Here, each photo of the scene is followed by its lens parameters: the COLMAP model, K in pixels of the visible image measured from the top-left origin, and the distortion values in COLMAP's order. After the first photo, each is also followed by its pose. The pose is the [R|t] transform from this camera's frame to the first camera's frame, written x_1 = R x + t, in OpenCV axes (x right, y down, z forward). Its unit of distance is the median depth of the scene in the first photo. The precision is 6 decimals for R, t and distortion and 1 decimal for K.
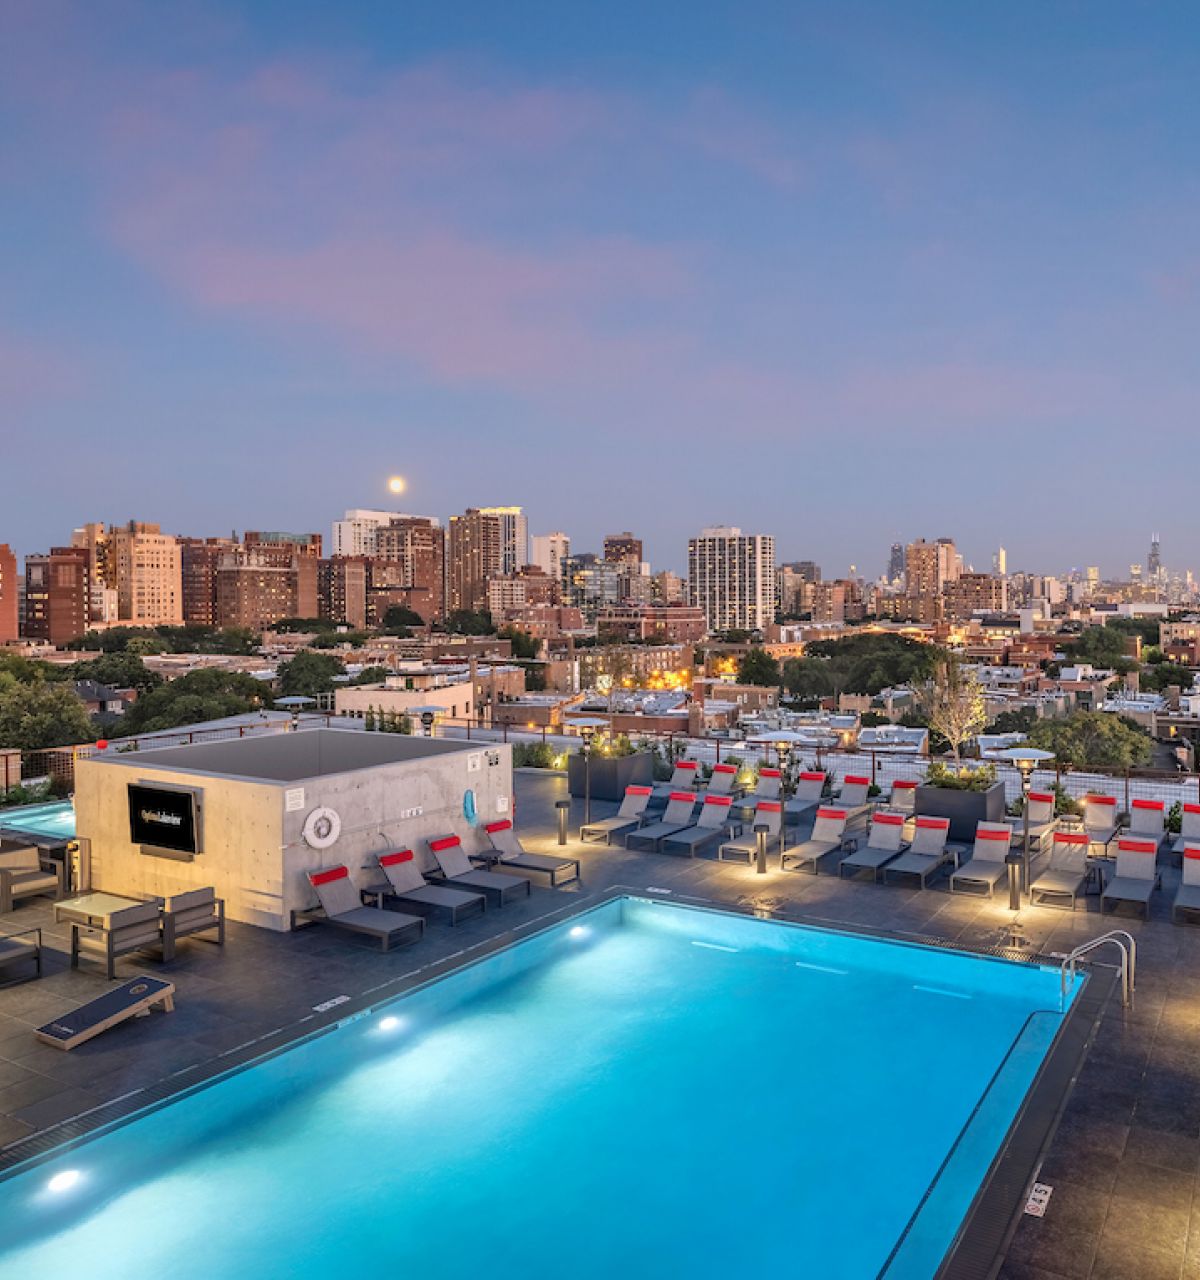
lens RADIAL K [[908.6, 0, 600.0], [0, 908.6, 640.0], [0, 0, 1]] dist [0.004464, 0.002107]
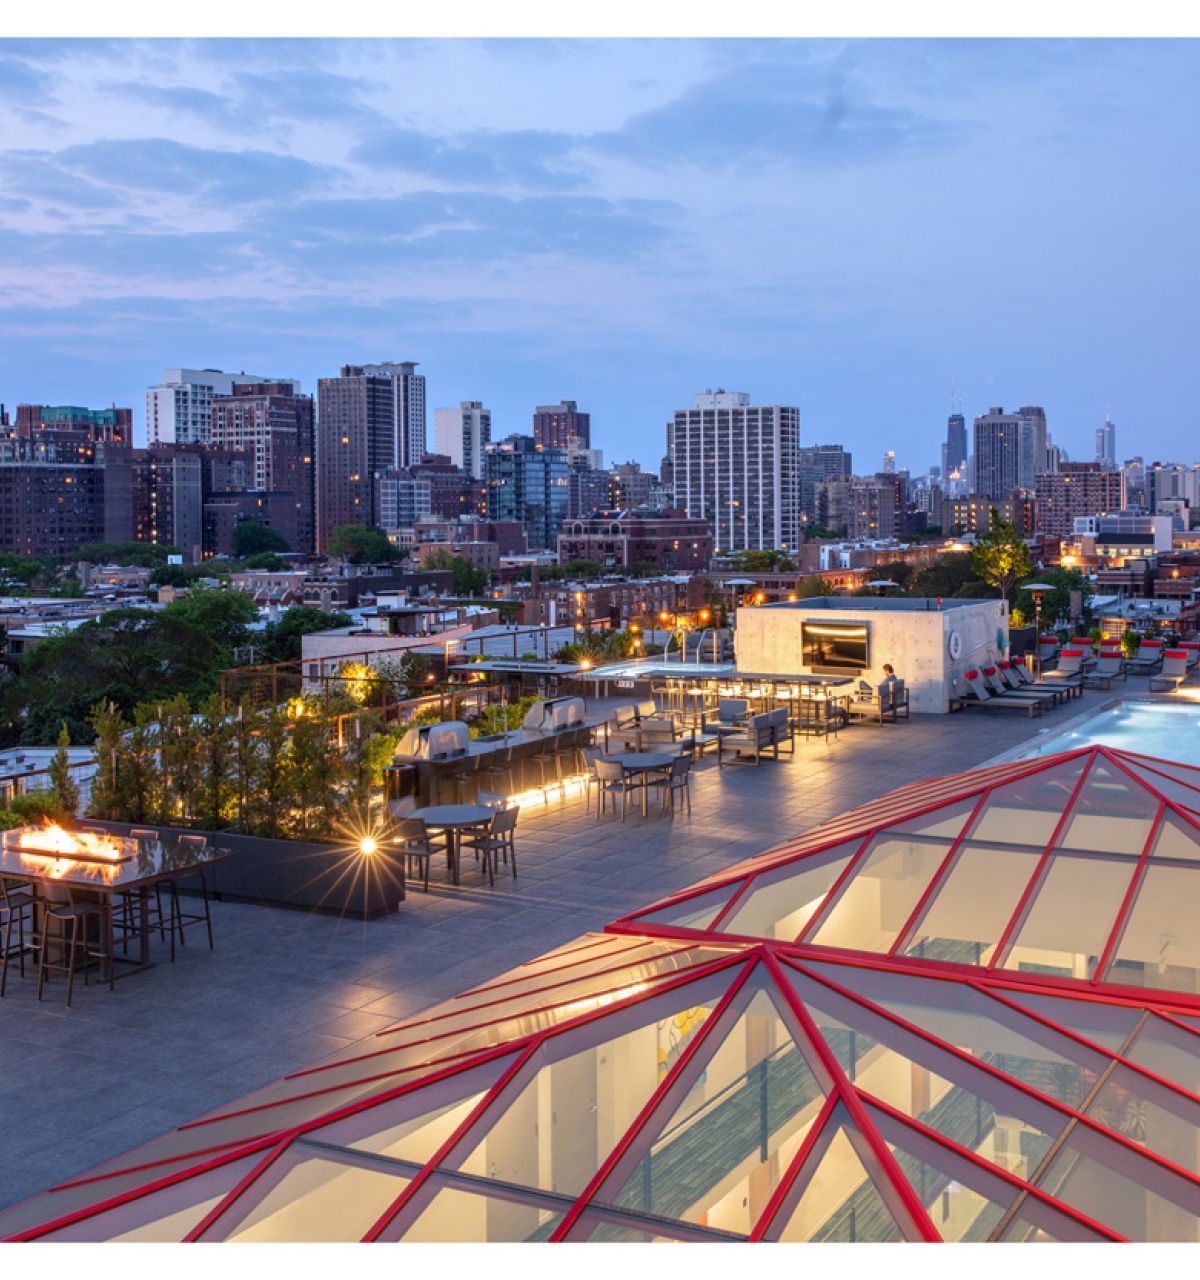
lens RADIAL K [[1618.3, 0, 600.0], [0, 1618.3, 640.0], [0, 0, 1]] dist [-0.001957, 0.004067]
pose [[0.991519, -0.022573, 0.127990, -0.121061], [0.018107, 0.999190, 0.035946, 0.008989], [-0.128698, -0.033323, 0.991124, -0.152129]]
